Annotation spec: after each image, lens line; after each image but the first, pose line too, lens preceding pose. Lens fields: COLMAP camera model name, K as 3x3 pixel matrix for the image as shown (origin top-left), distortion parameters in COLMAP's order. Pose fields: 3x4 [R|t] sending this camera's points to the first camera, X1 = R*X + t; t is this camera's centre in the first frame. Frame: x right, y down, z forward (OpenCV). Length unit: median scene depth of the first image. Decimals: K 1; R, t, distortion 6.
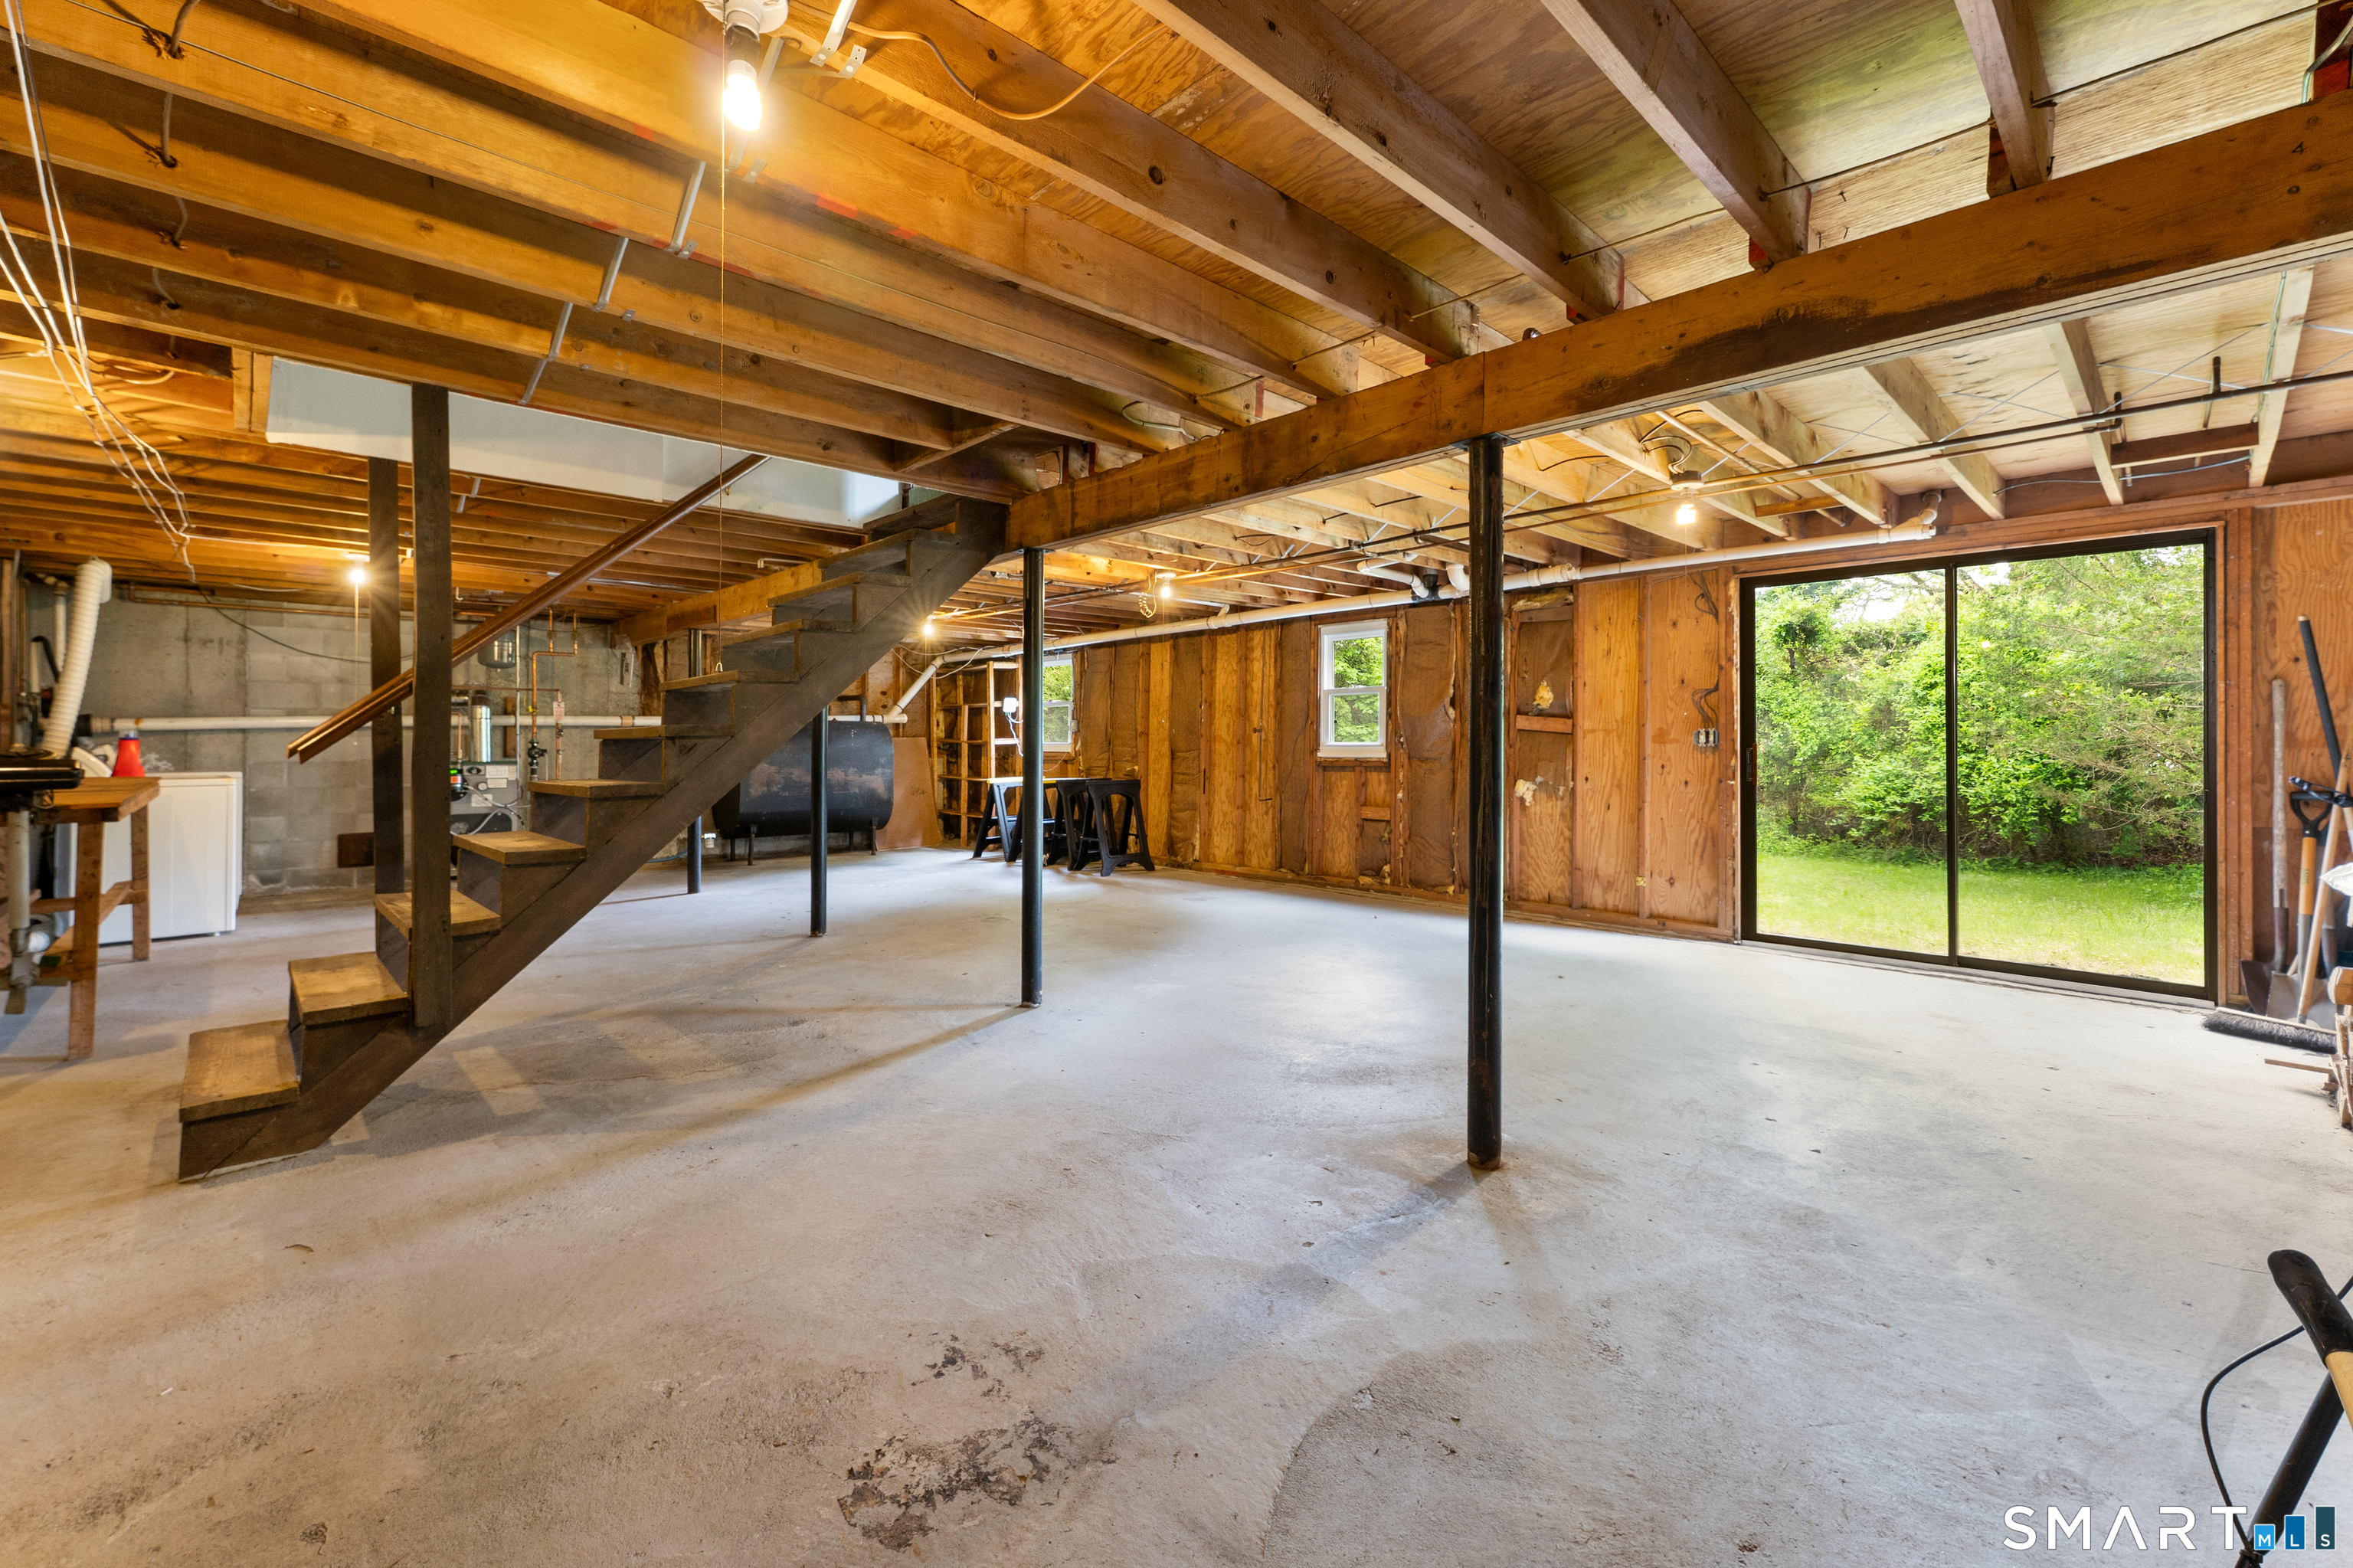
lens RADIAL K [[994.9, 0, 1176.1], [0, 994.9, 715.3], [0, 0, 1]] dist [0.002181, 0.000032]
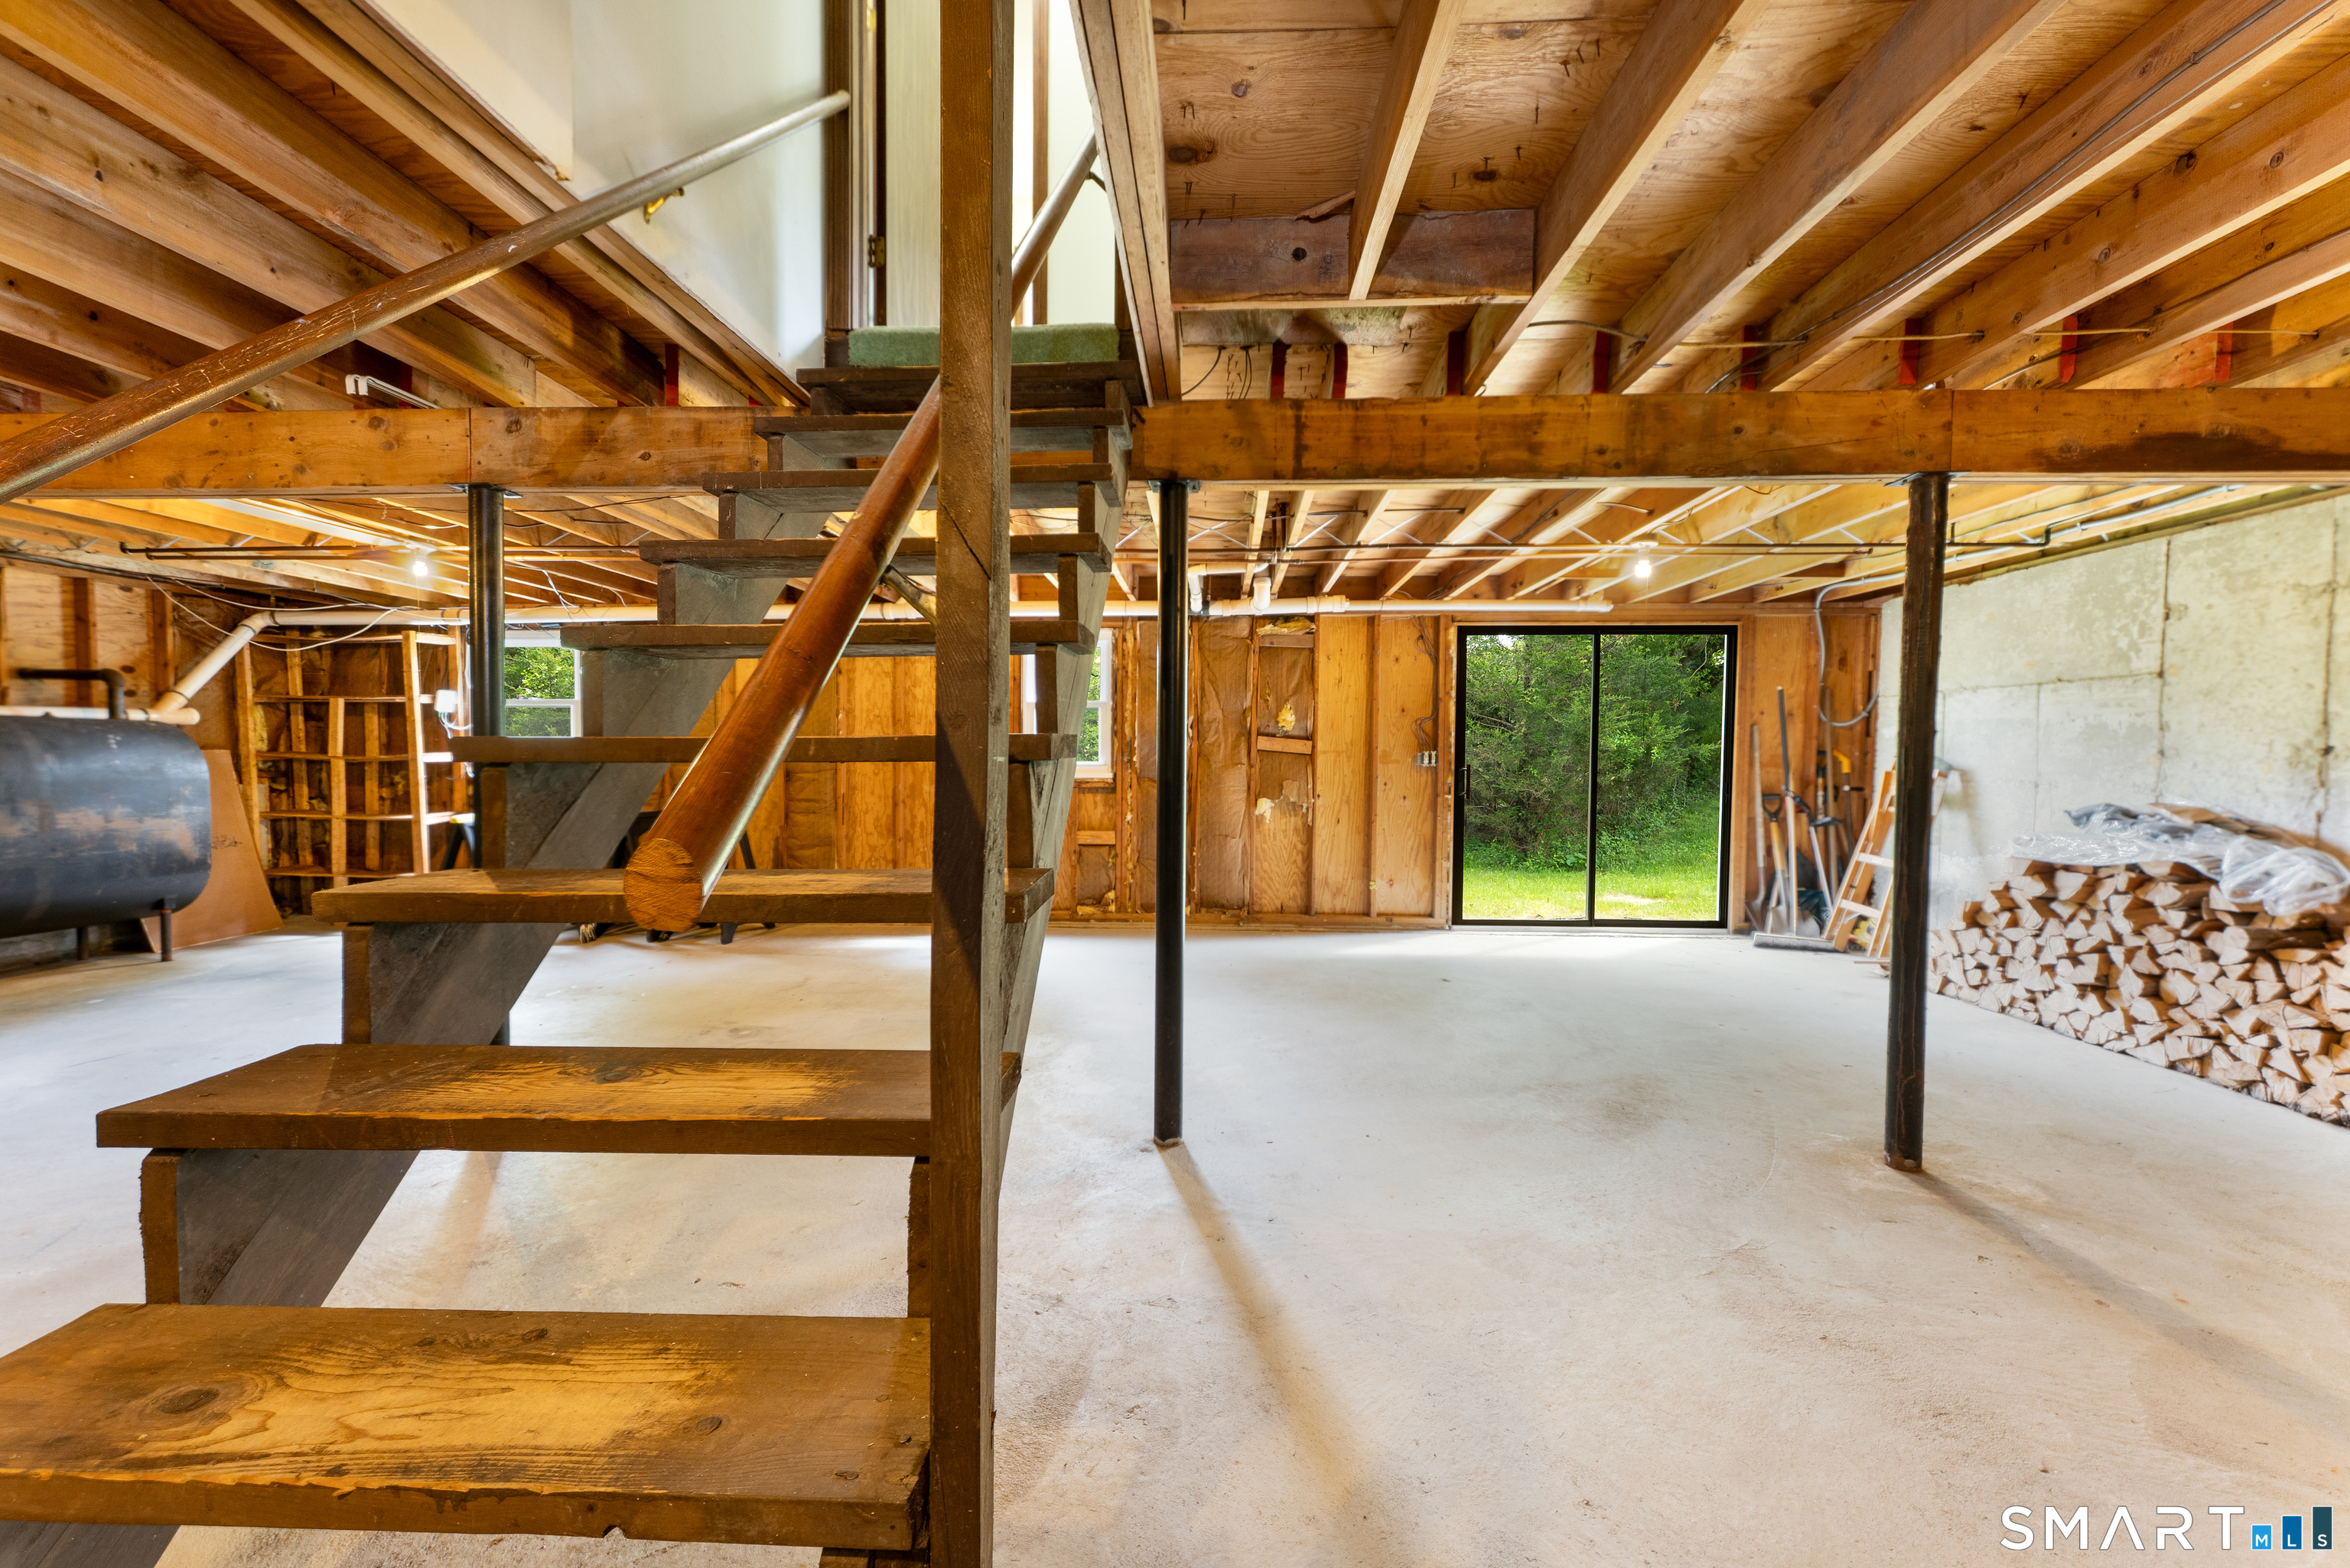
lens RADIAL K [[940.5, 0, 1175.0], [0, 940.5, 784.0], [0, 0, 1]] dist [0.002460, 0.000221]
pose [[0.721238, -0.015649, 0.692511, -0.398360], [-0.023316, 0.998630, 0.046850, 0.005712], [-0.692295, -0.049937, 0.719885, 0.353514]]
